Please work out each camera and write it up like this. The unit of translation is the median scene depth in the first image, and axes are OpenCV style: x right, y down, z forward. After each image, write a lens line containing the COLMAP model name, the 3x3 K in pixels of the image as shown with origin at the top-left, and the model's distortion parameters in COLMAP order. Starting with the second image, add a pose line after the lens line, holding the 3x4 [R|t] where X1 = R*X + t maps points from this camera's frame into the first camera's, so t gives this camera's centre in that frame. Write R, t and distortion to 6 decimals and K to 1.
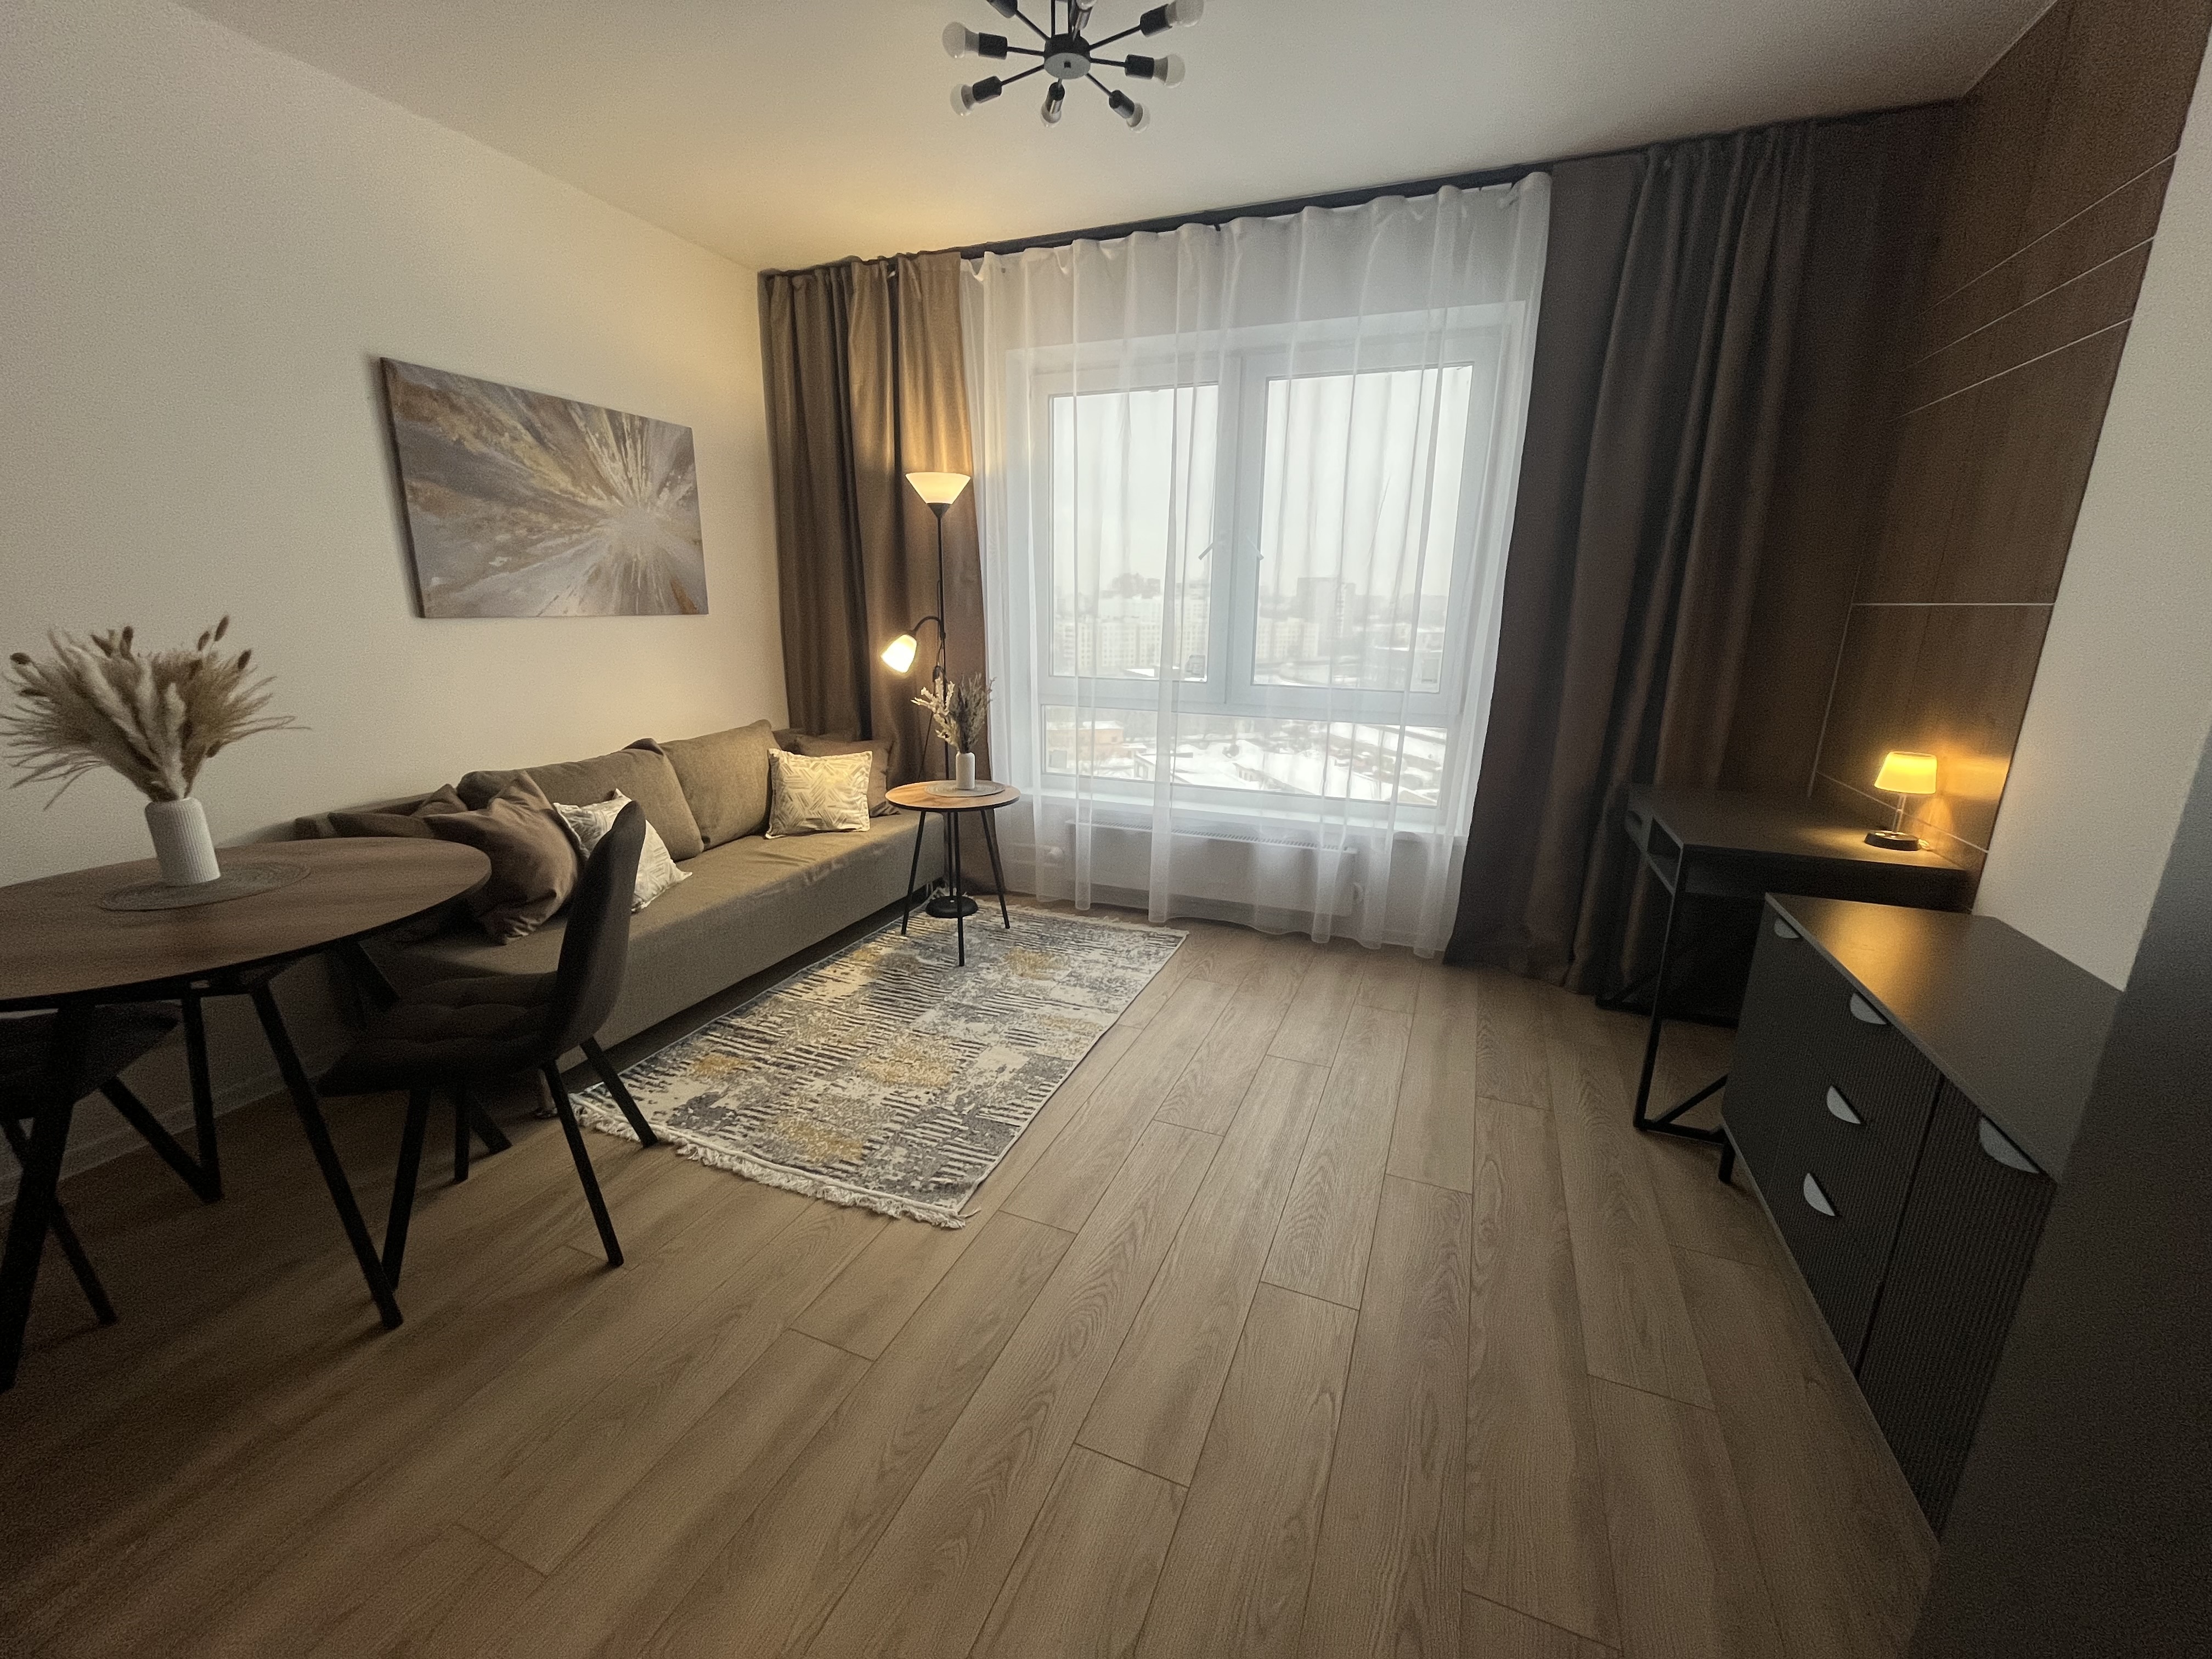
lens RADIAL K [[875.9, 0, 1111.0], [0, 875.9, 835.2], [0, 0, 1]] dist [0.000055, -0.000055]
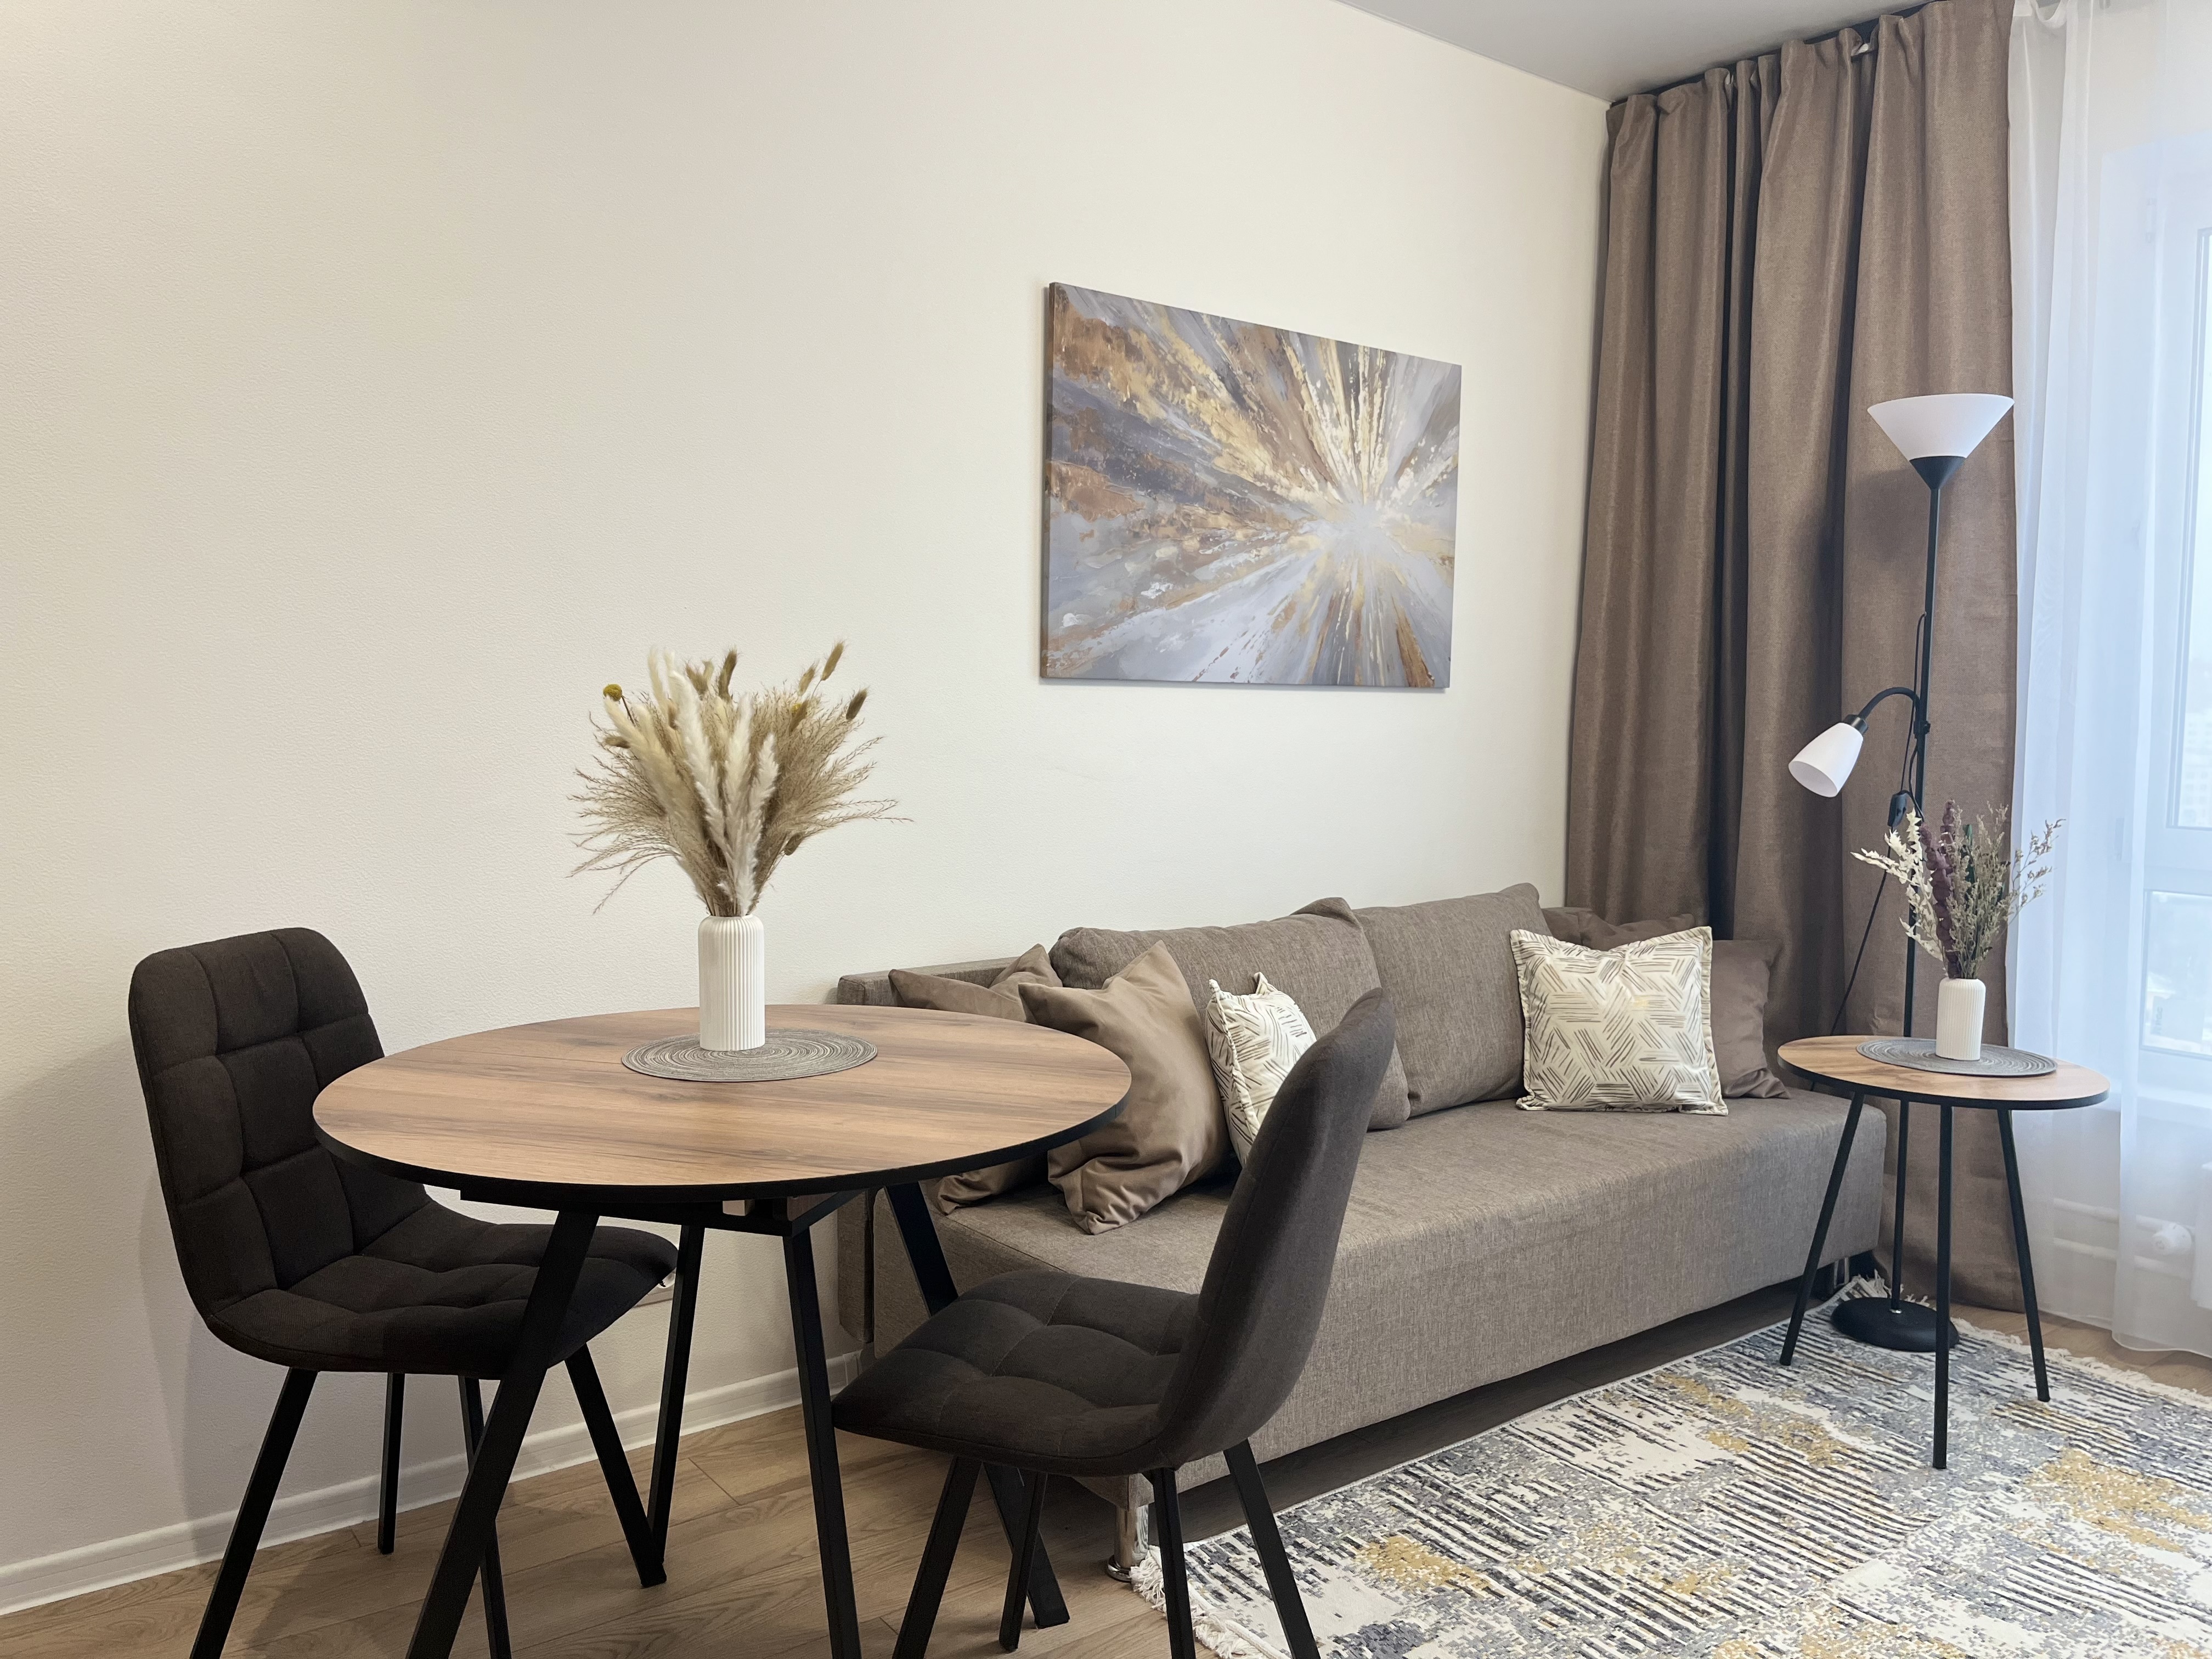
lens RADIAL K [[1654.4, 0, 1139.6], [0, 1654.4, 829.7], [0, 0, 1]] dist [0.053182, -0.075137]
pose [[0.860287, 0.038328, -0.508367, -0.117140], [-0.136833, 0.977941, -0.157825, 0.029676], [0.491104, 0.205336, 0.846554, 0.060087]]
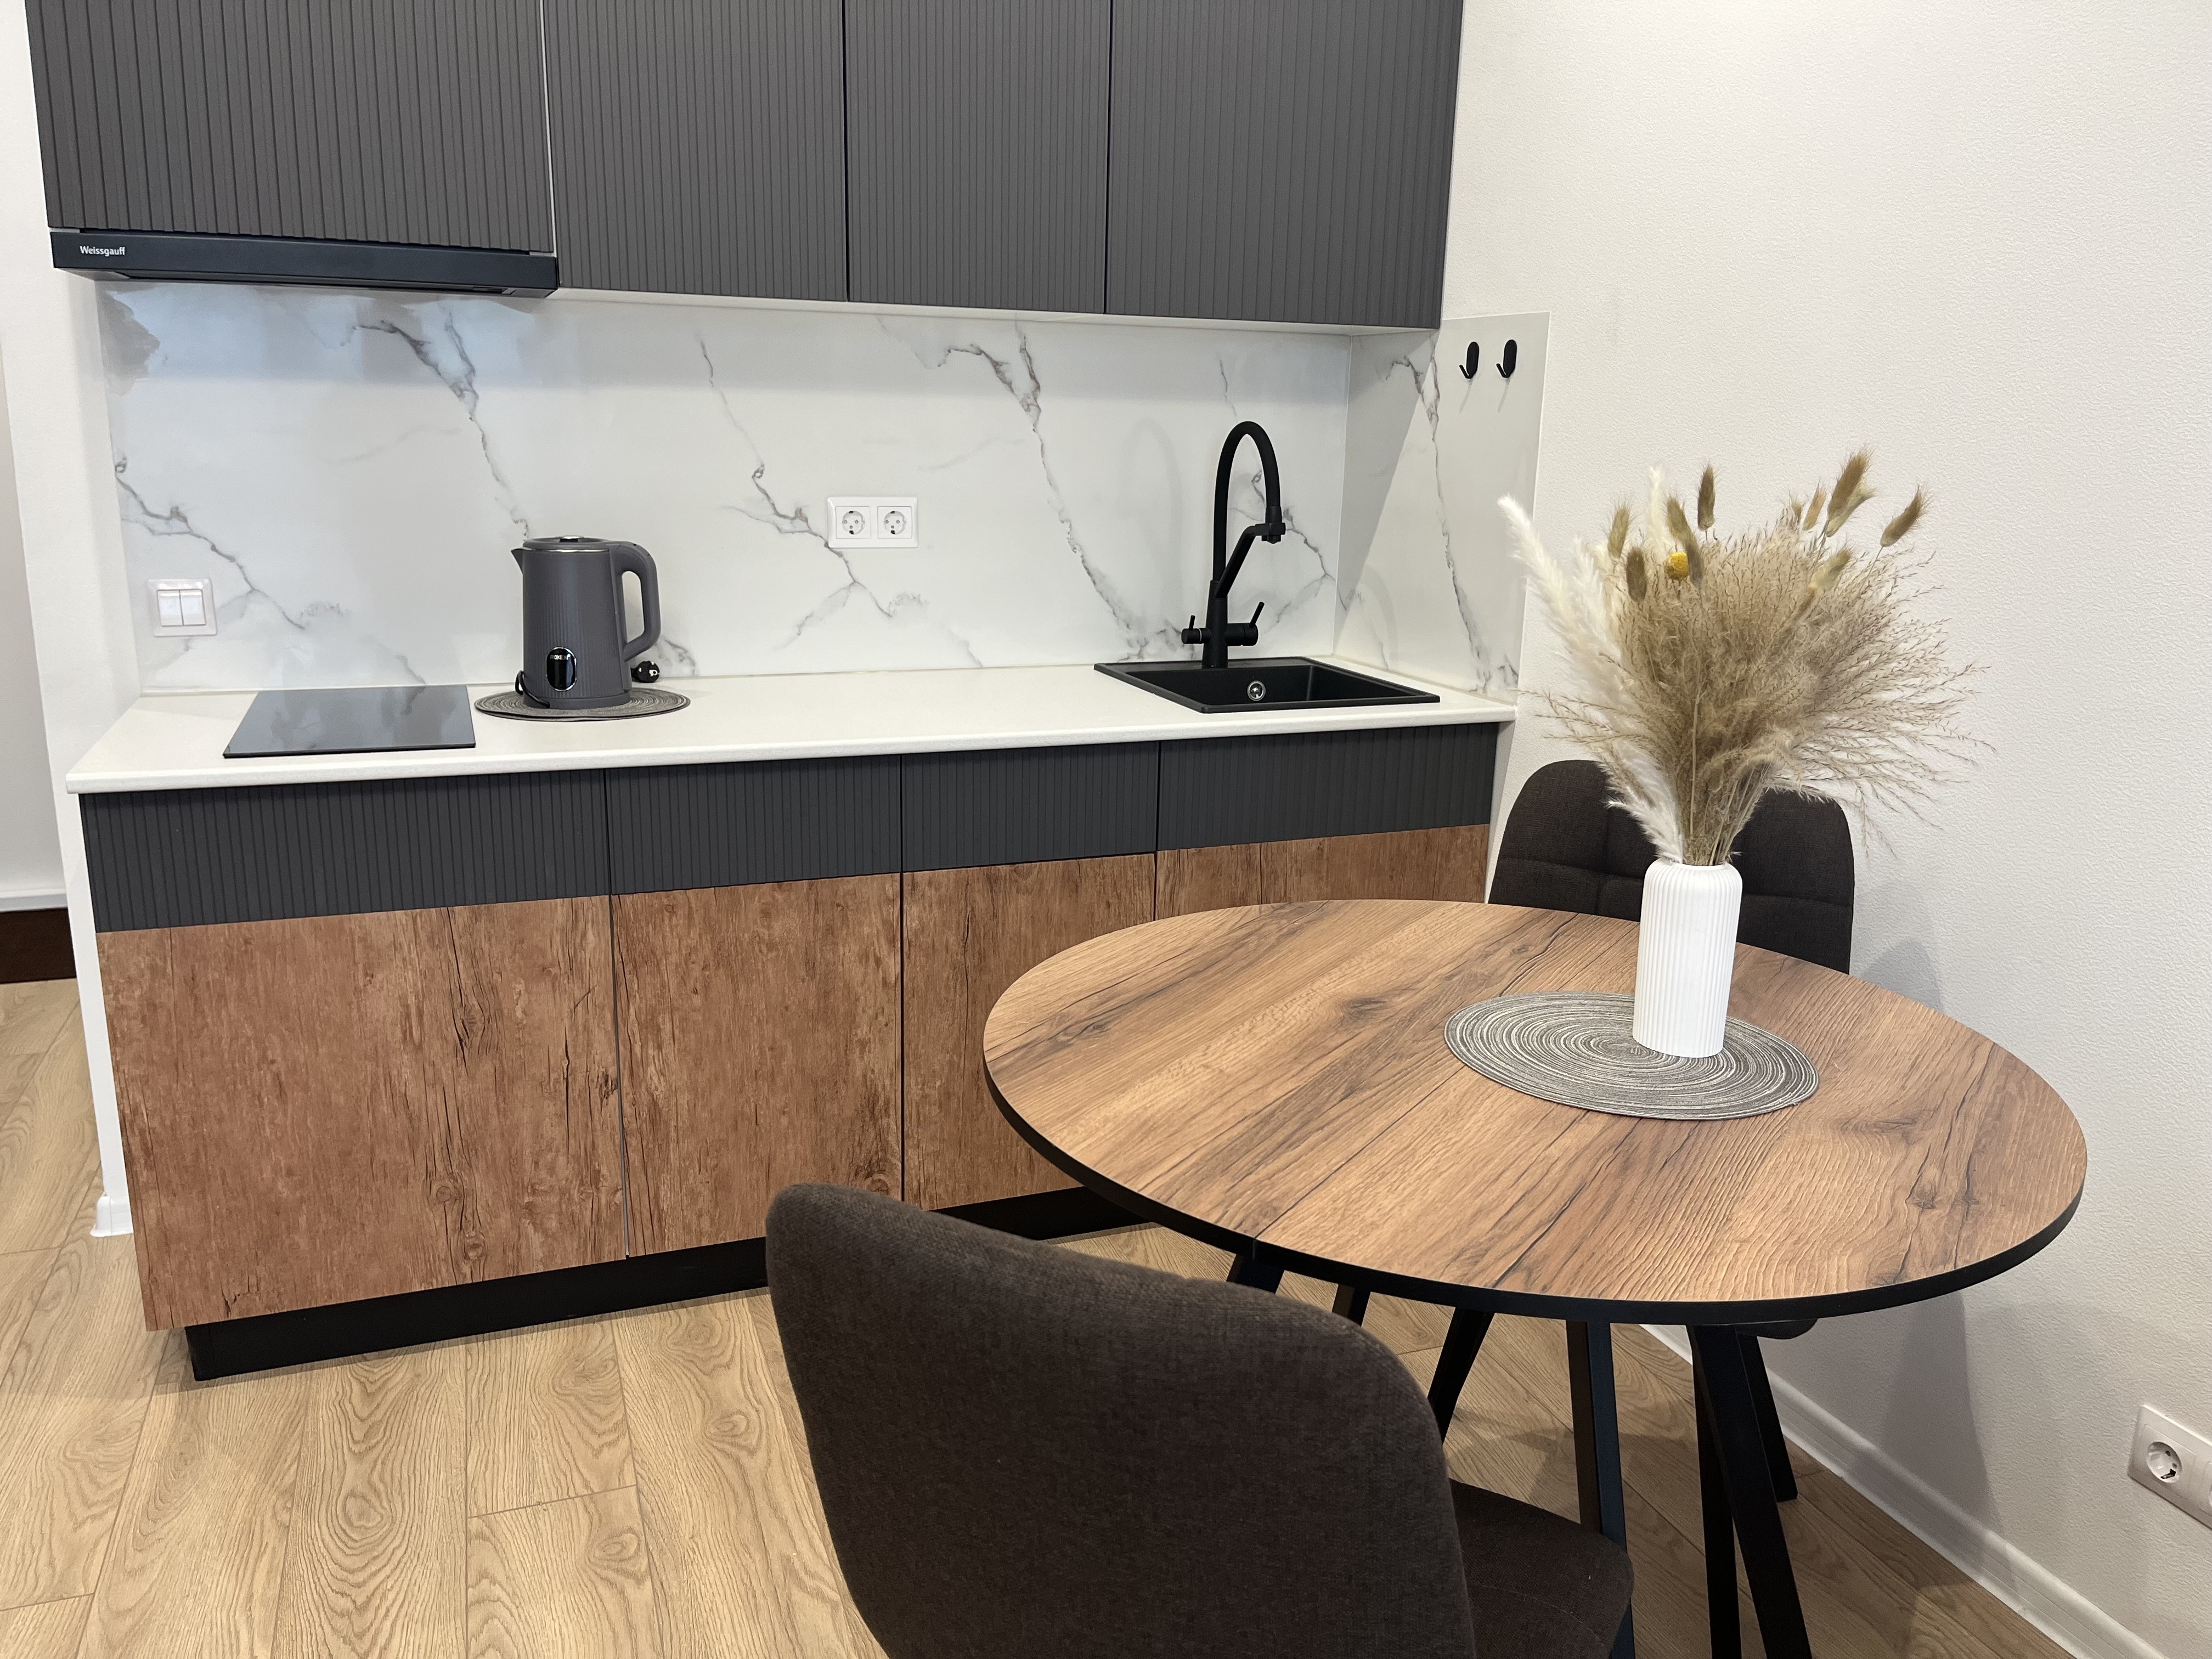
lens RADIAL K [[1673.9, 0, 1111.1], [0, 1673.9, 841.9], [0, 0, 1]] dist [0.073152, -0.119432]
pose [[-0.729973, 0.135055, -0.670000, -0.169576], [-0.206973, 0.890575, 0.405017, -0.207303], [0.651385, 0.434323, -0.622142, 0.820515]]
